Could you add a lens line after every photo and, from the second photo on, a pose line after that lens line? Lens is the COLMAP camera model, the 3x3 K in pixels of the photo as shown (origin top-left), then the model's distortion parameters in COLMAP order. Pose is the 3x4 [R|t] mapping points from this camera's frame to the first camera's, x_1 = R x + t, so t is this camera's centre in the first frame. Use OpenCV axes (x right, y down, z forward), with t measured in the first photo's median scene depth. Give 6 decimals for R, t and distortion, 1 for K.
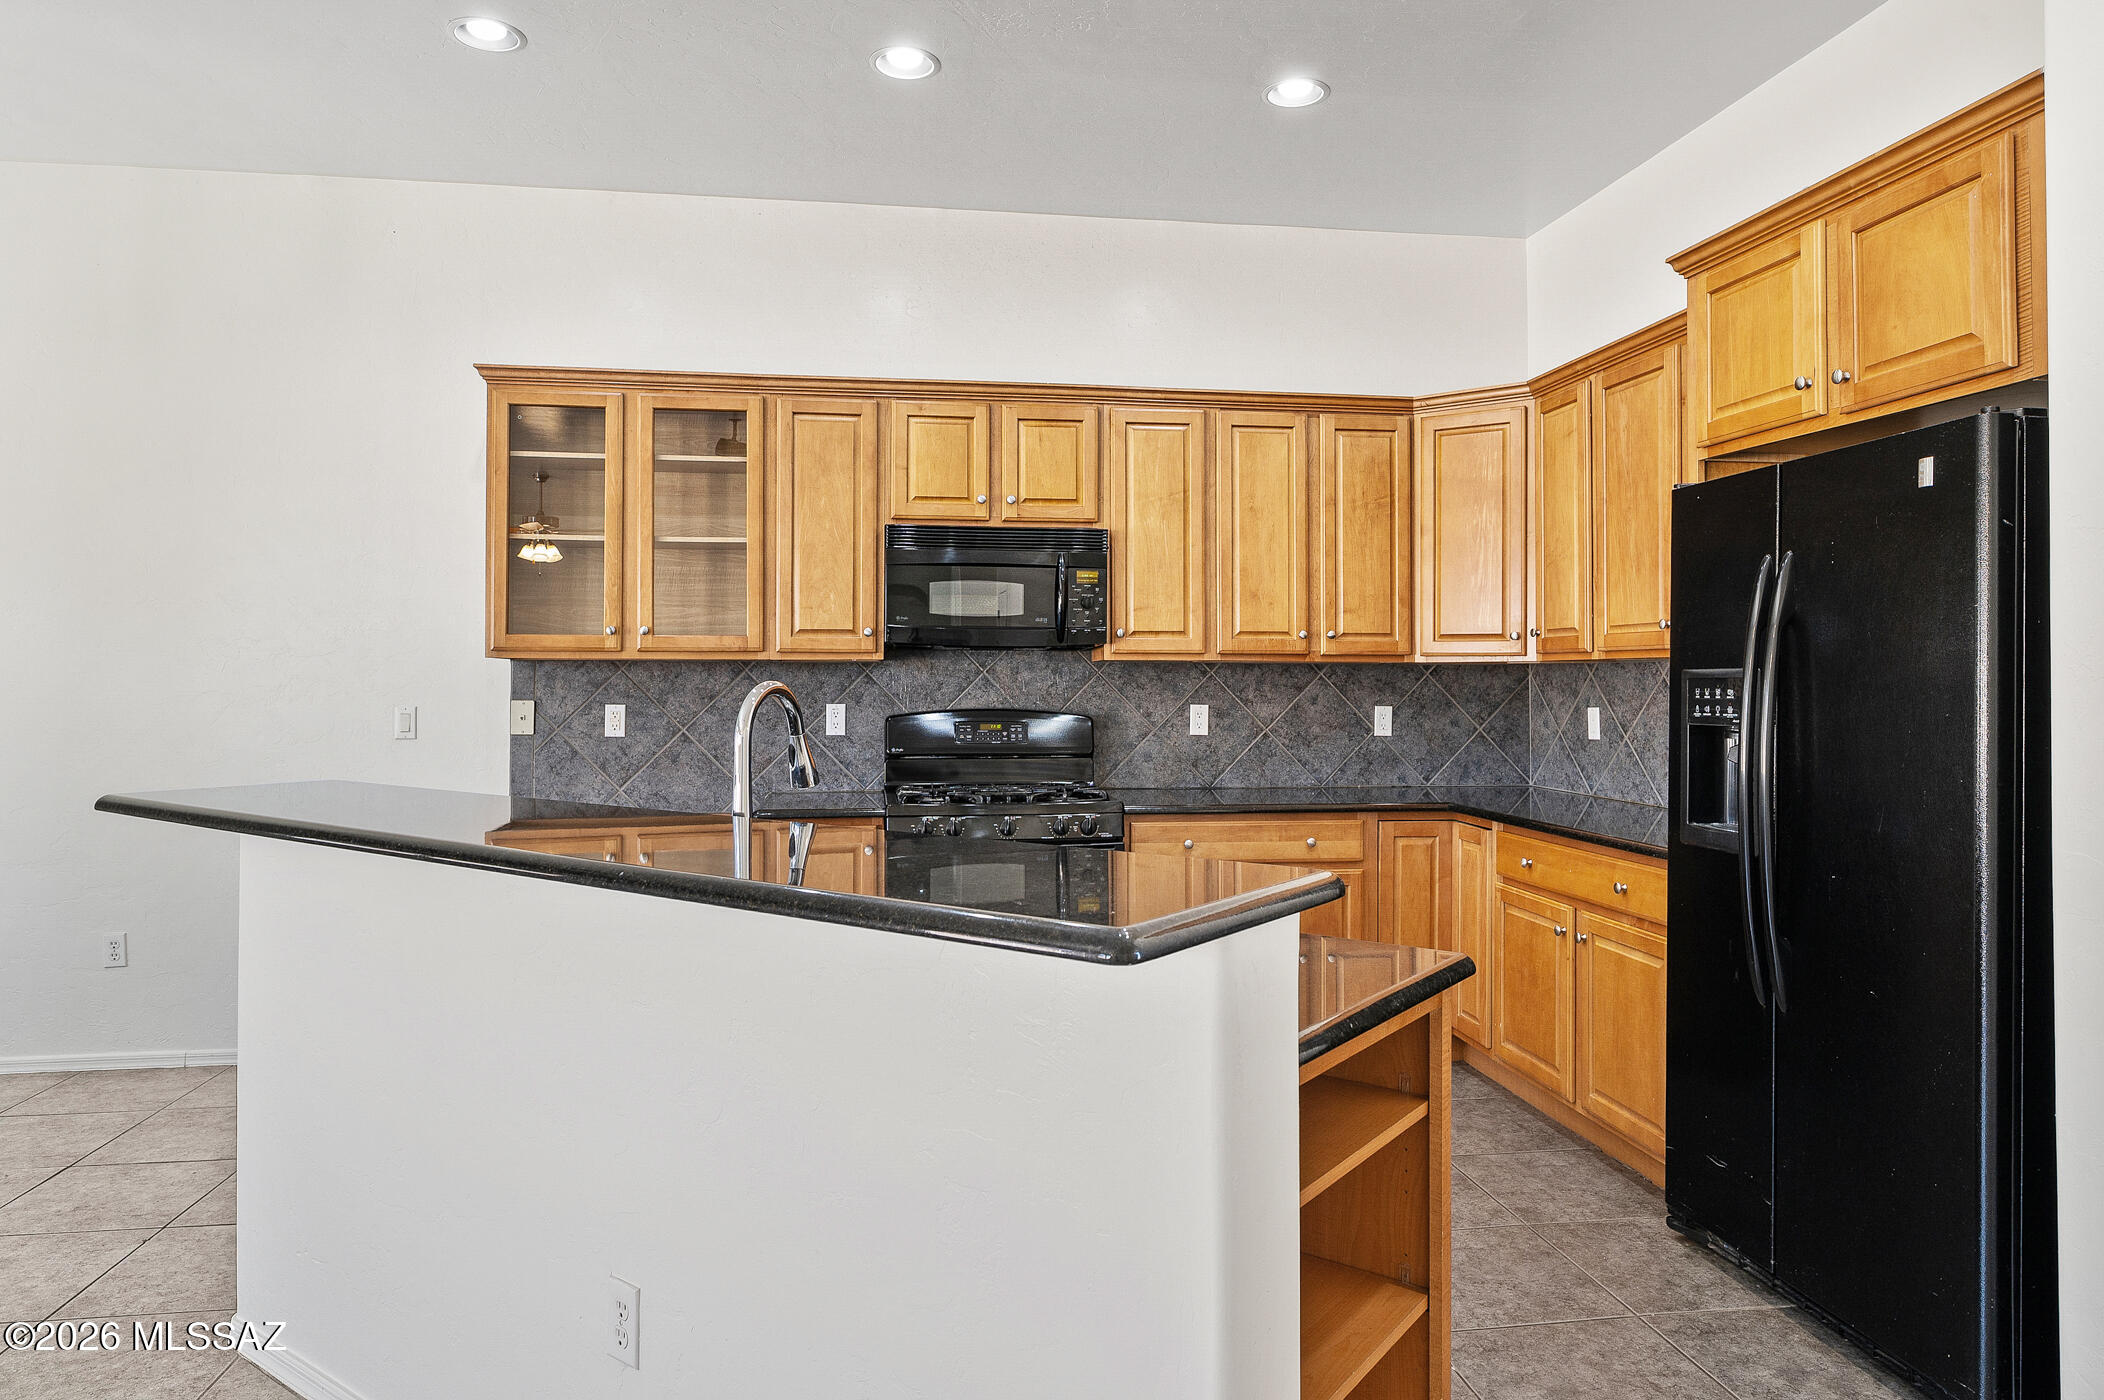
lens RADIAL K [[1300.6, 0, 1057.4], [0, 1300.6, 662.9], [0, 0, 1]] dist [0.000021, -0.000116]
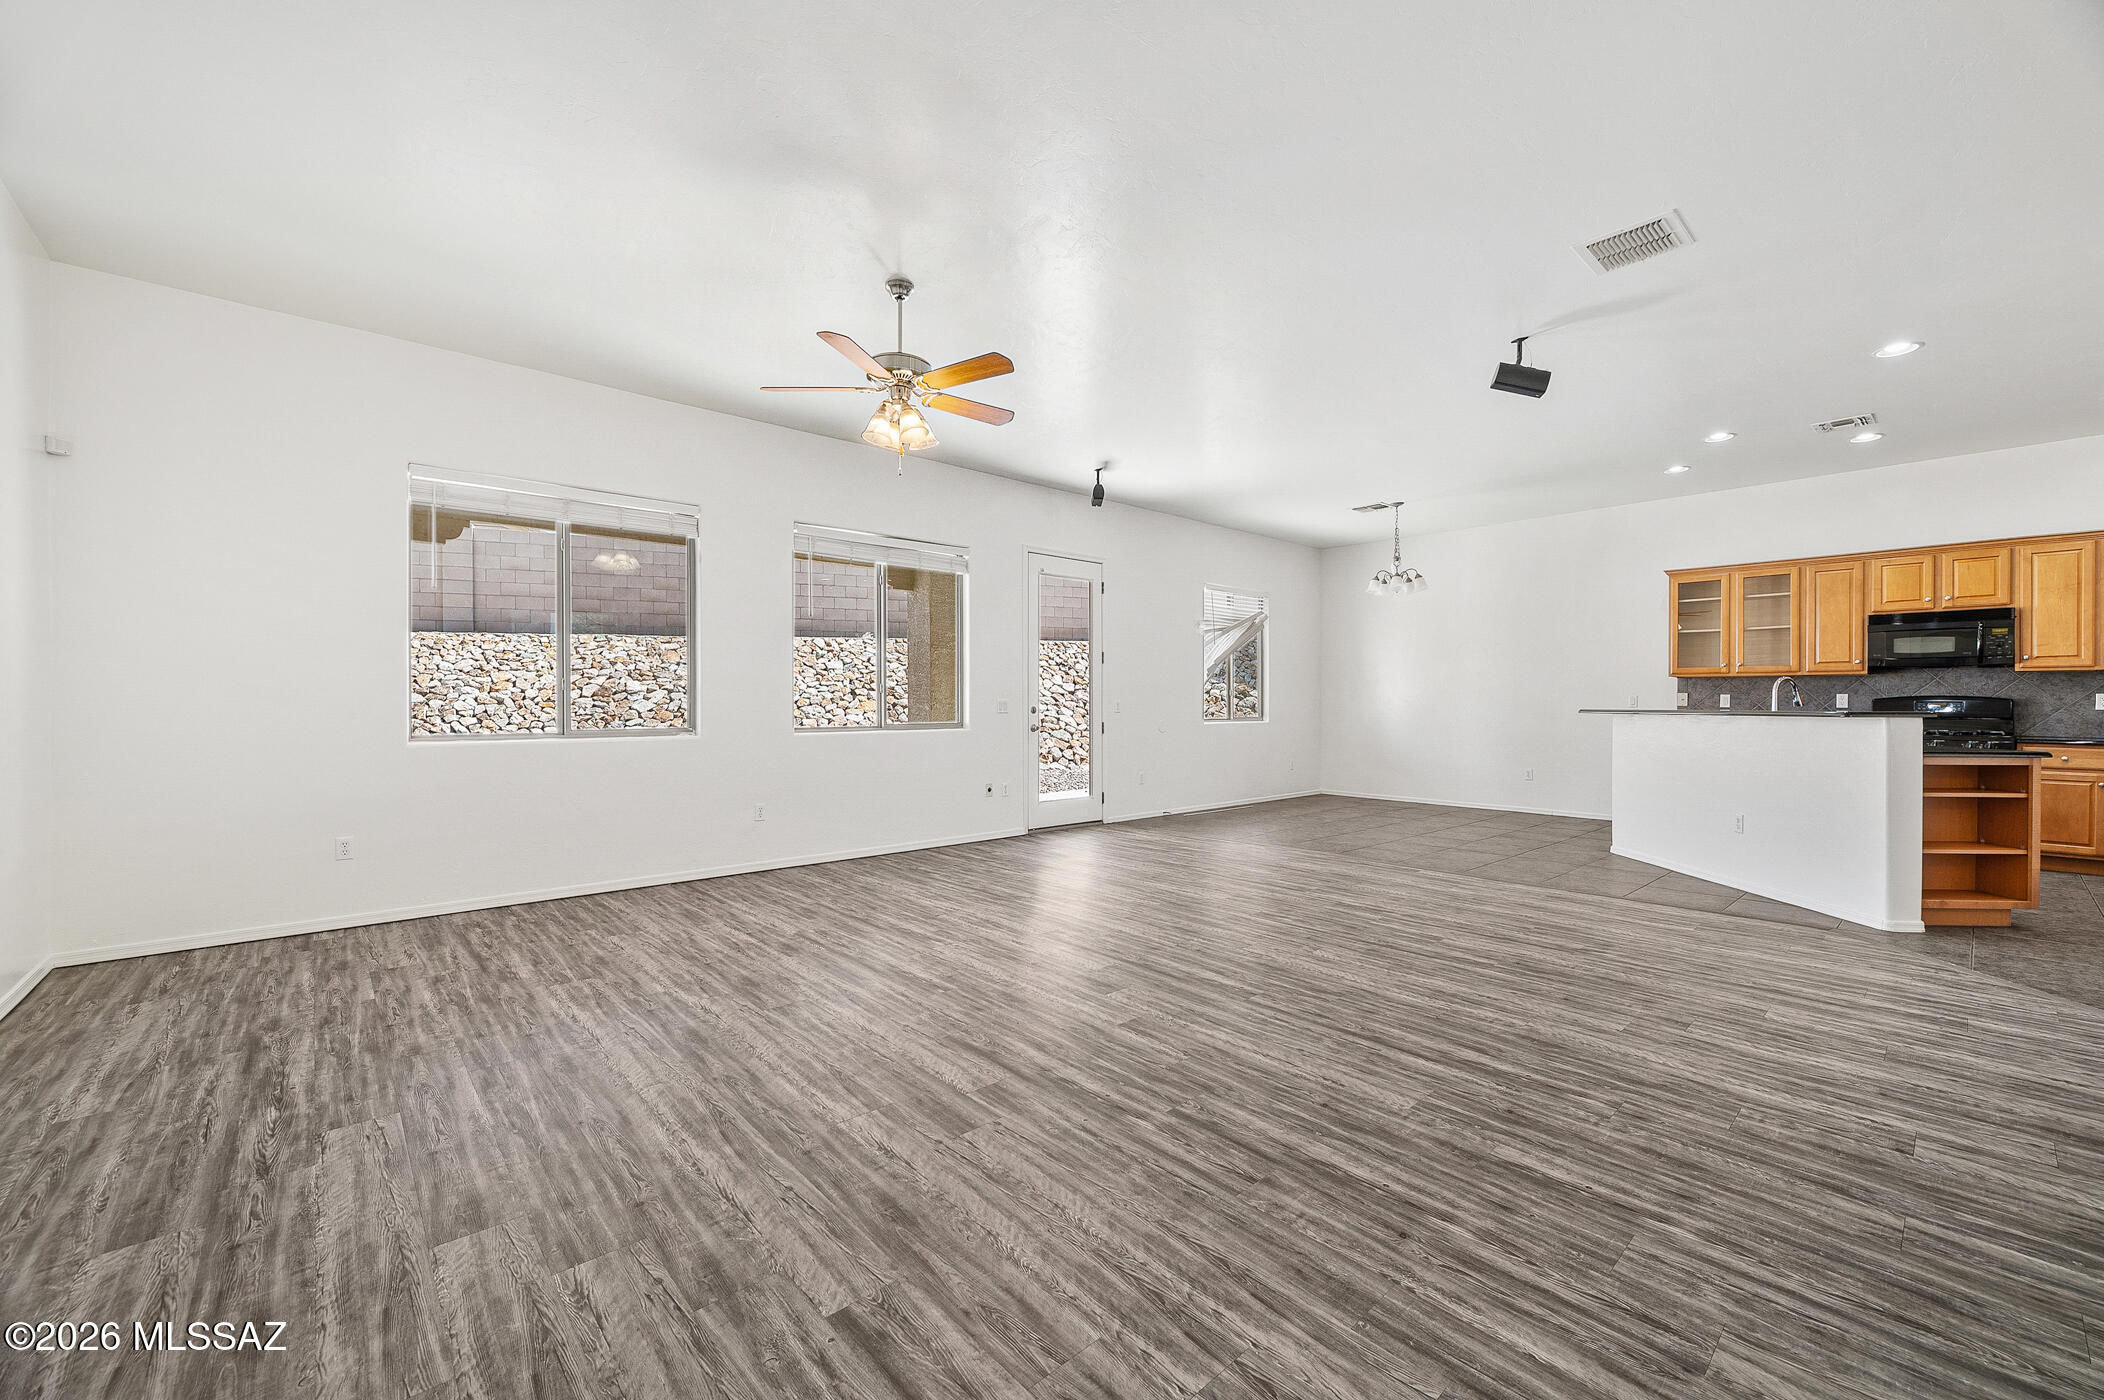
lens RADIAL K [[830.4, 0, 1048.1], [0, 830.4, 701.8], [0, 0, 1]] dist [-0.013544, 0.002186]
pose [[0.541846, 0.001956, -0.840476, 0.293873], [0.010988, 0.999895, 0.009411, 0.017157], [0.840406, -0.014334, 0.541768, -0.978117]]
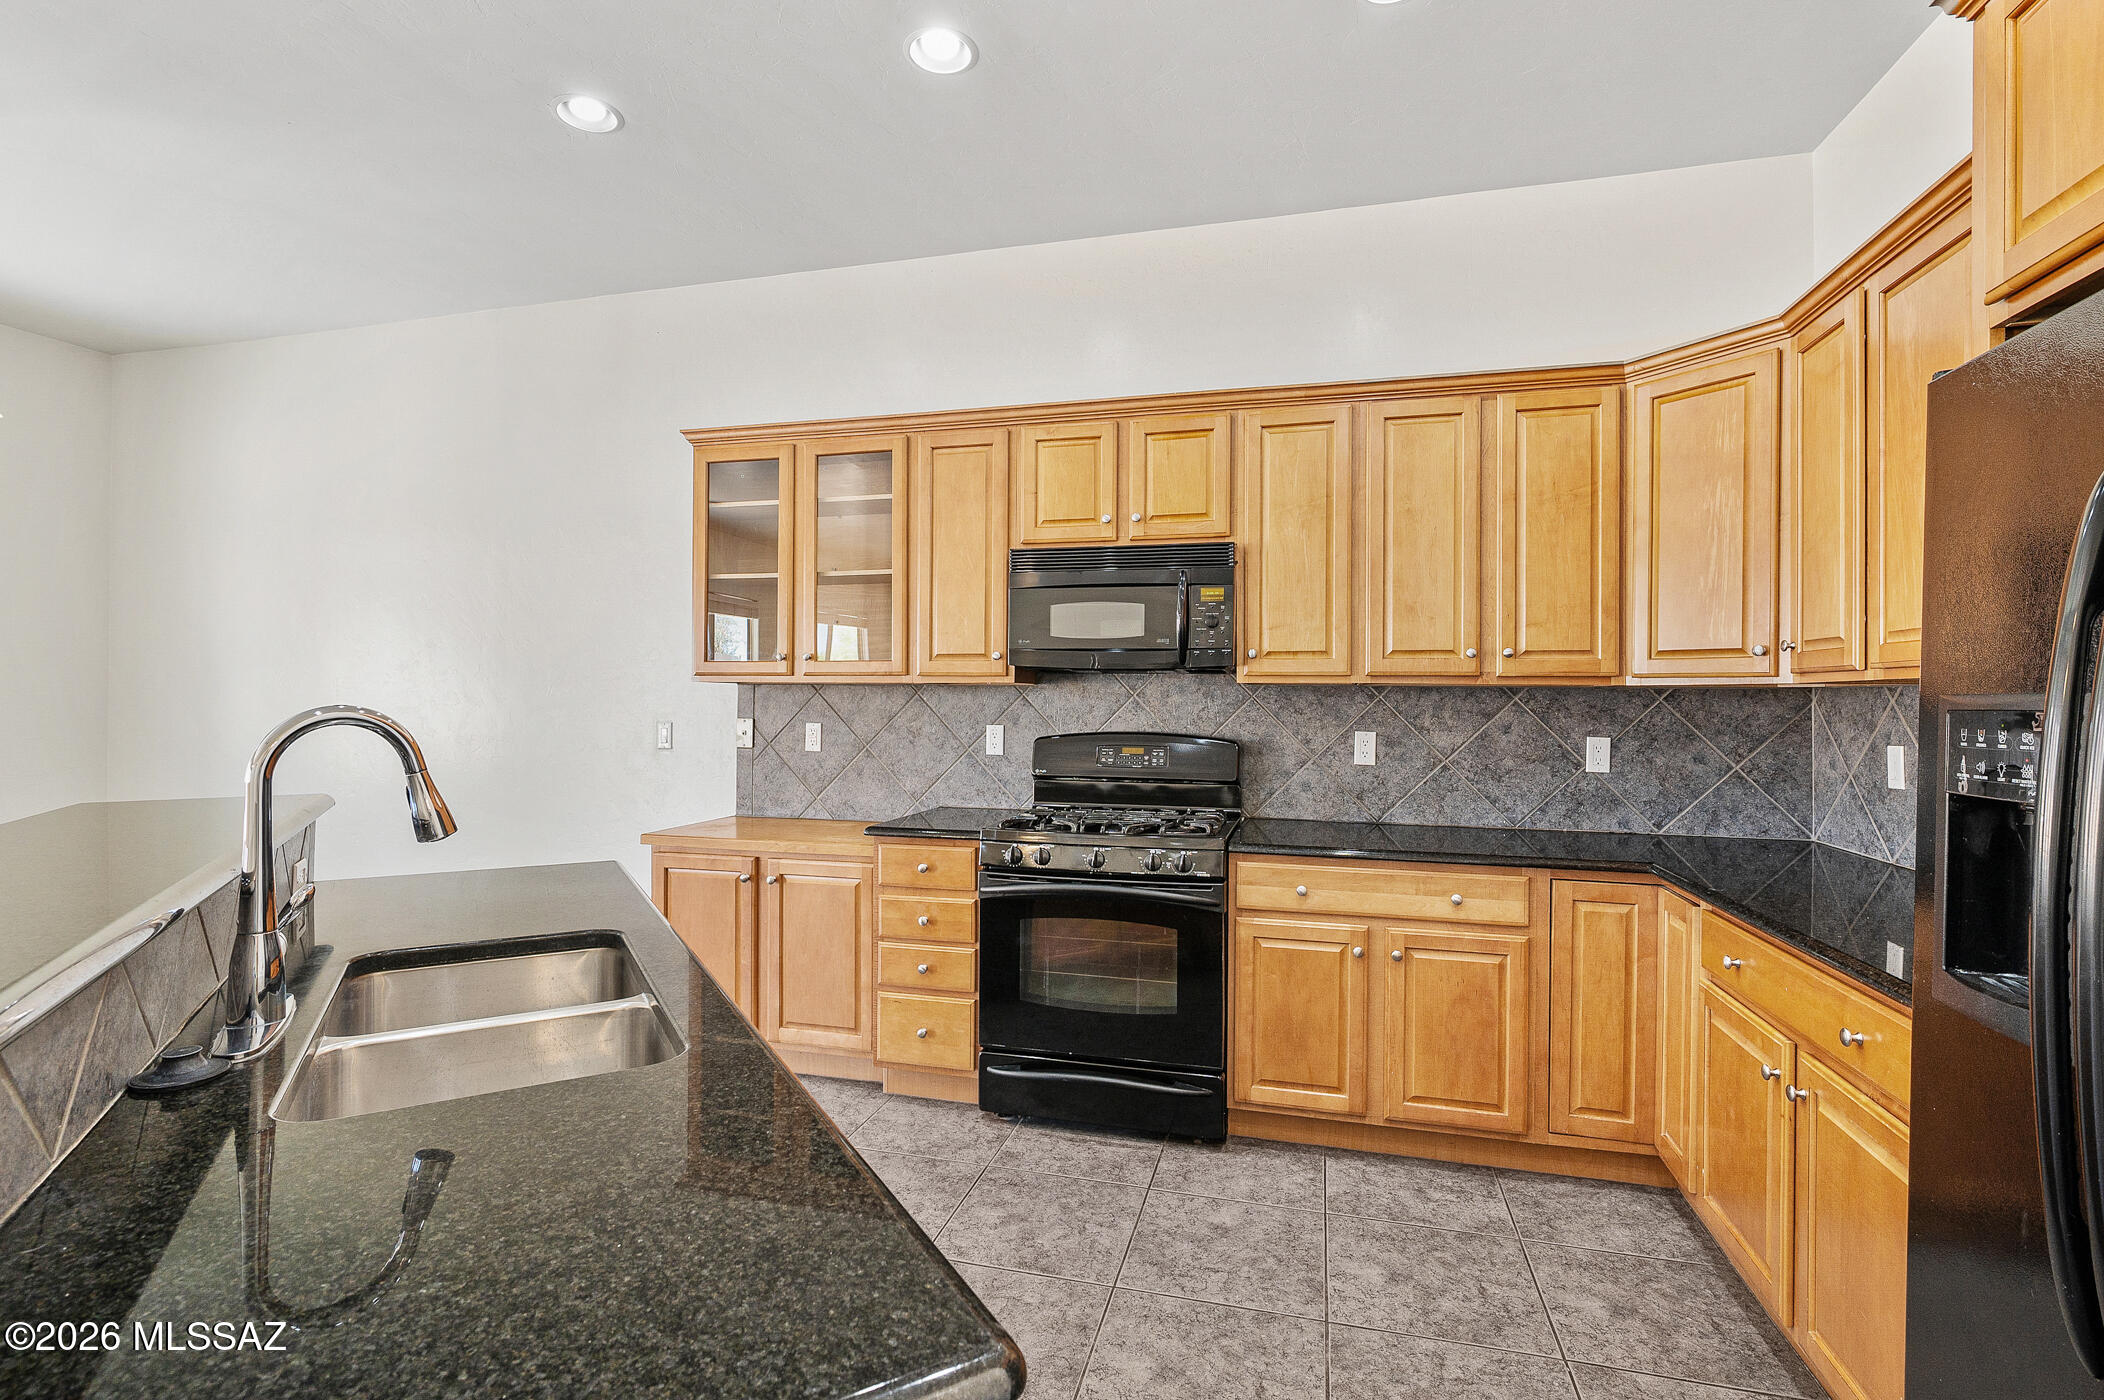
lens RADIAL K [[977.7, 0, 1055.7], [0, 977.7, 695.5], [0, 0, 1]] dist [0.000889, -0.000226]
pose [[0.919020, 0.003522, -0.394196, 0.193778], [-0.000723, 0.999973, 0.007250, 0.001767], [0.394211, -0.006378, 0.918998, 0.300443]]
